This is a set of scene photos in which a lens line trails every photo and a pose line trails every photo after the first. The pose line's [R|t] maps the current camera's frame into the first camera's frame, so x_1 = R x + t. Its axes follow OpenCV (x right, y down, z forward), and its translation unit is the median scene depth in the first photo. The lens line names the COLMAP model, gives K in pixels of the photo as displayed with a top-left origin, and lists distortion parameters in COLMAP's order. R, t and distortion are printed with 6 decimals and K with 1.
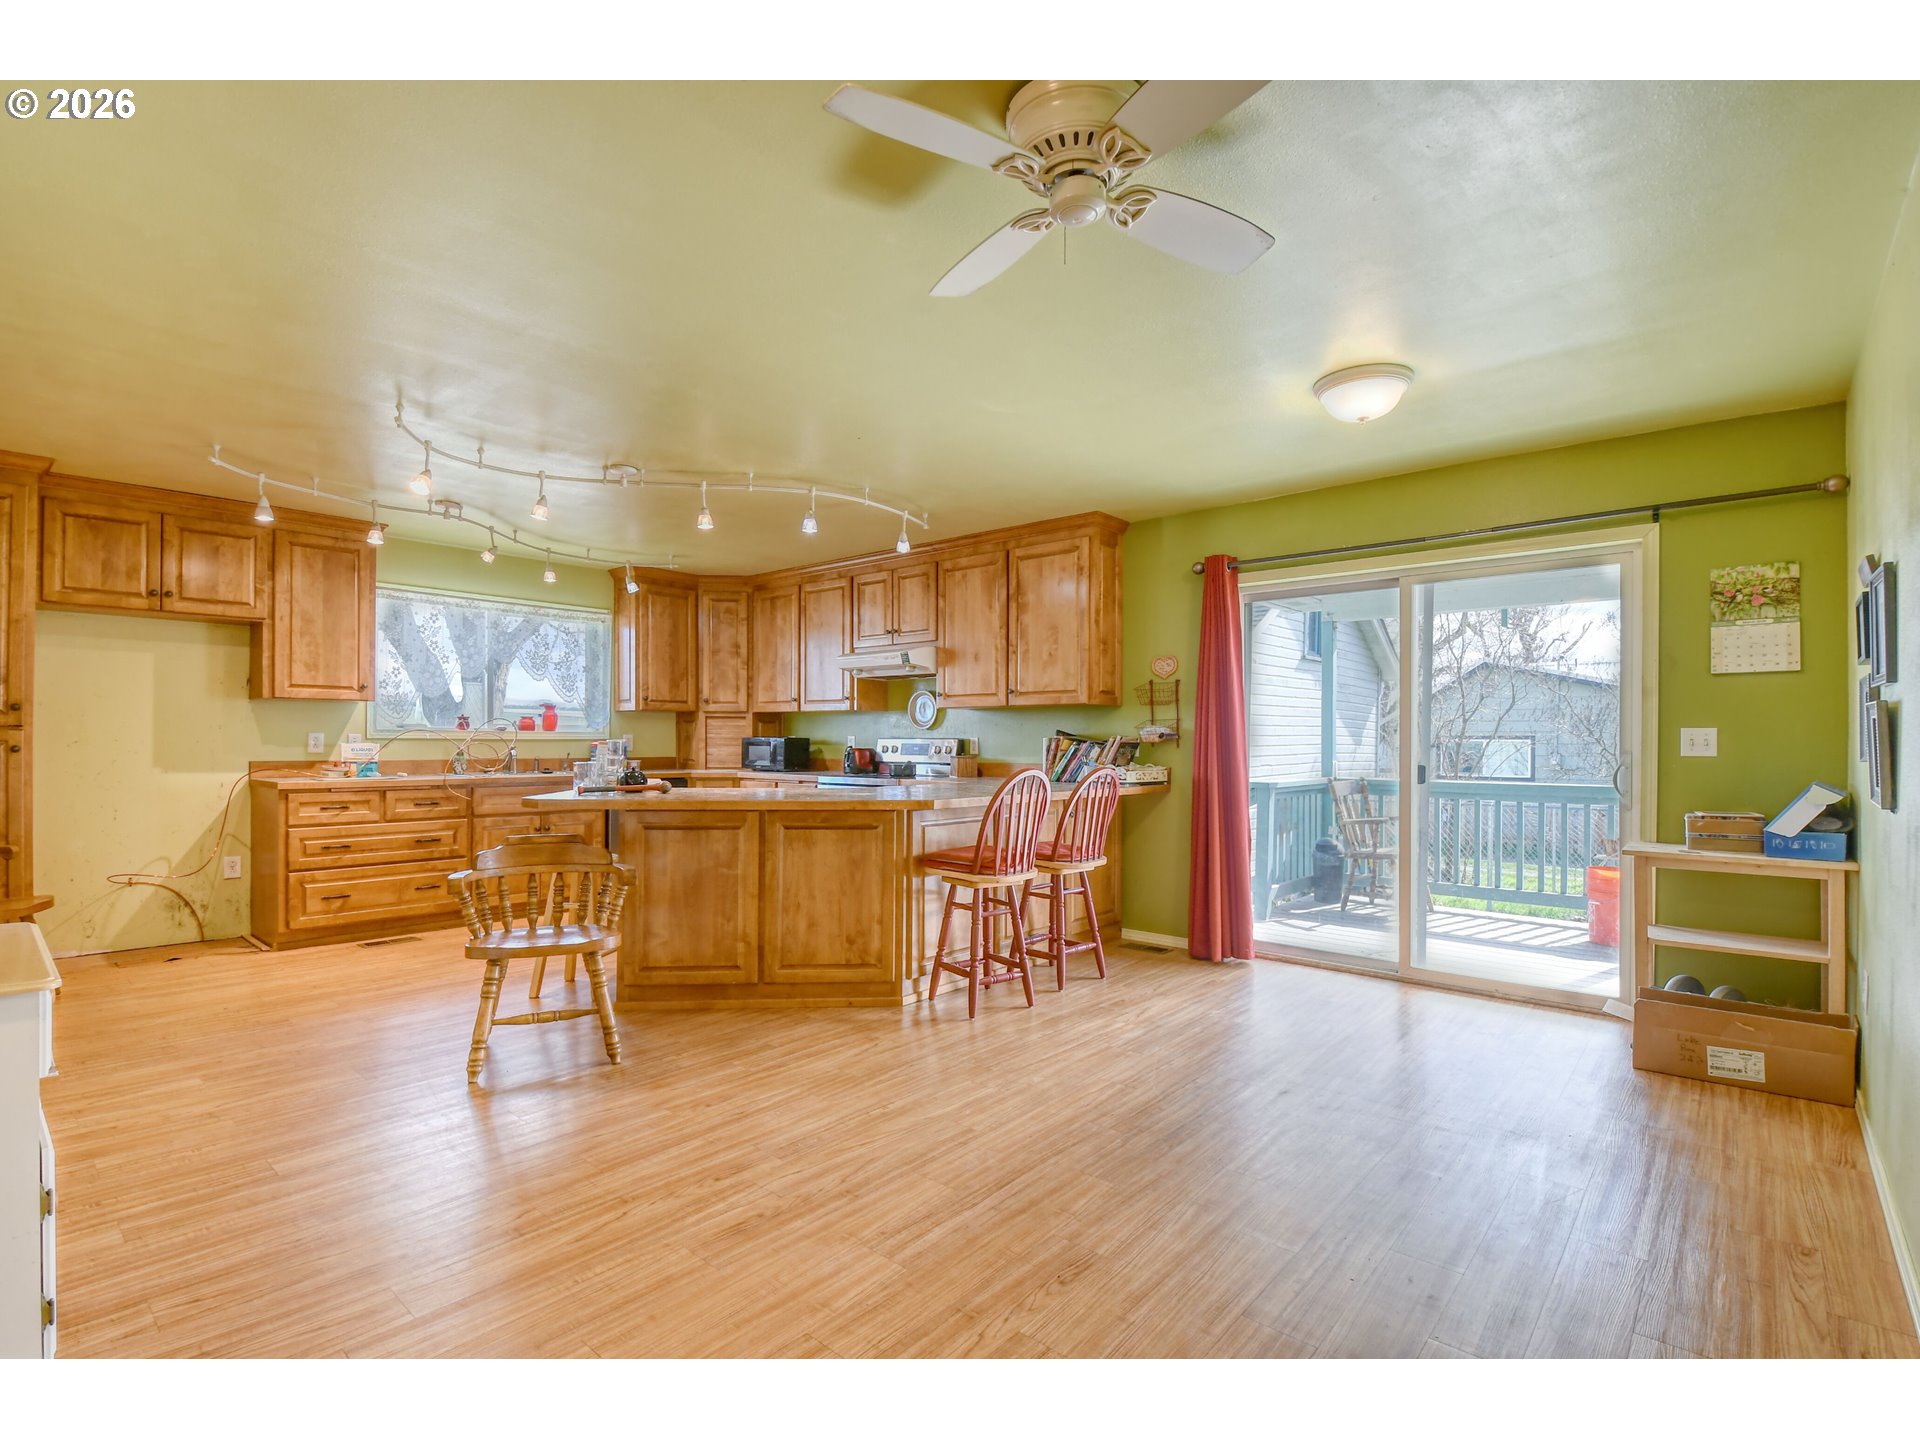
lens RADIAL K [[906.6, 0, 965.9], [0, 906.6, 743.3], [0, 0, 1]] dist [0.020095, -0.024968]
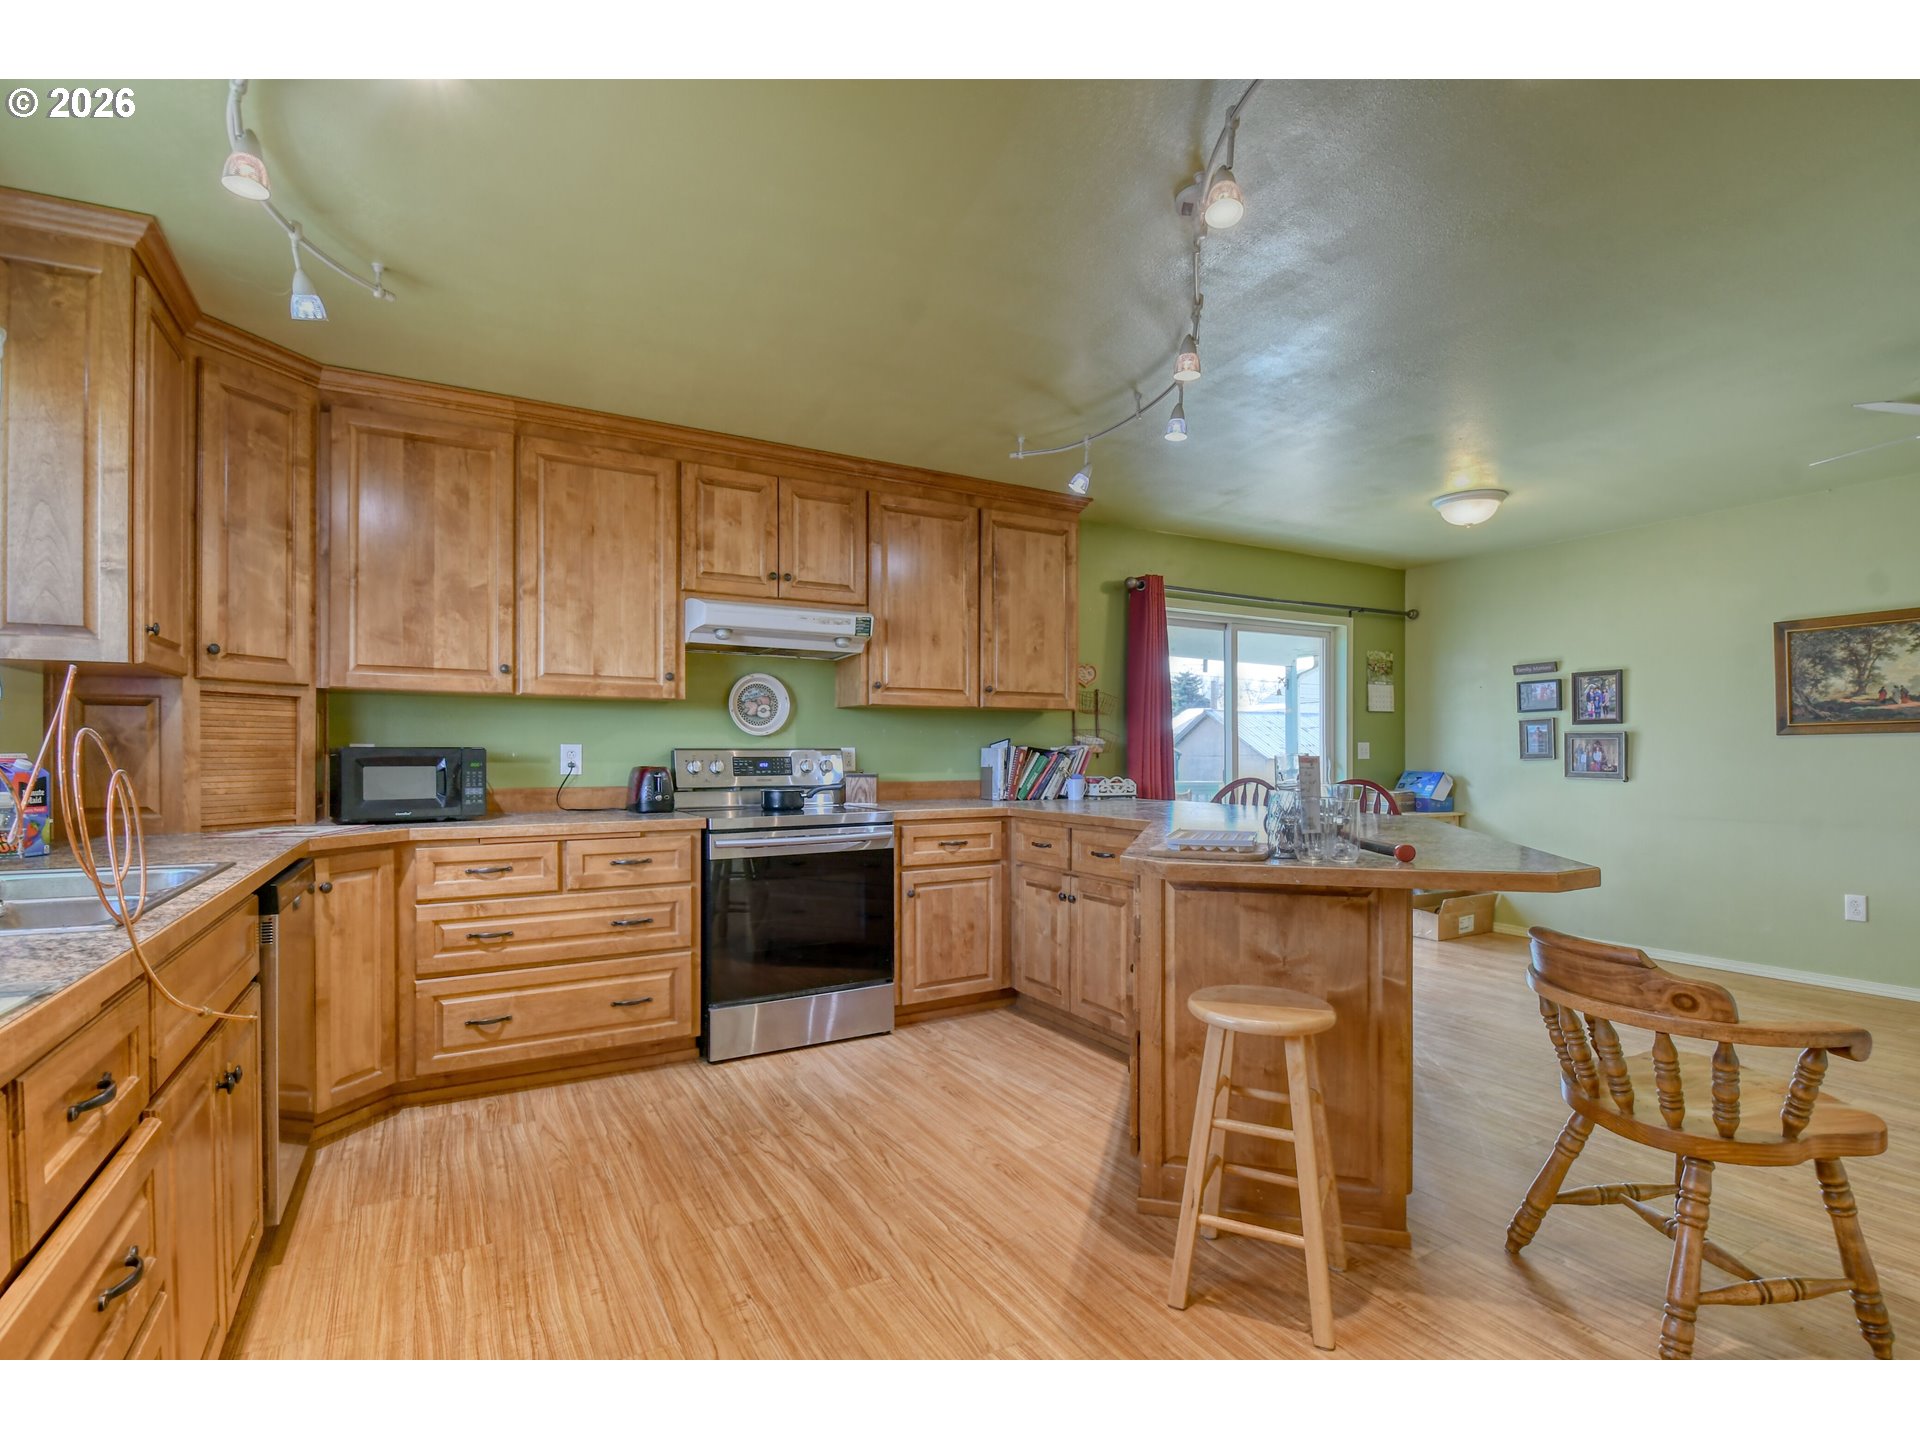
lens RADIAL K [[901.9, 0, 958.3], [0, 901.9, 758.8], [0, 0, 1]] dist [0.018058, -0.025290]
pose [[0.337291, -0.010930, 0.941337, -0.730922], [0.005707, 0.999938, 0.009565, -0.004605], [-0.941383, 0.002146, 0.337333, 0.793894]]
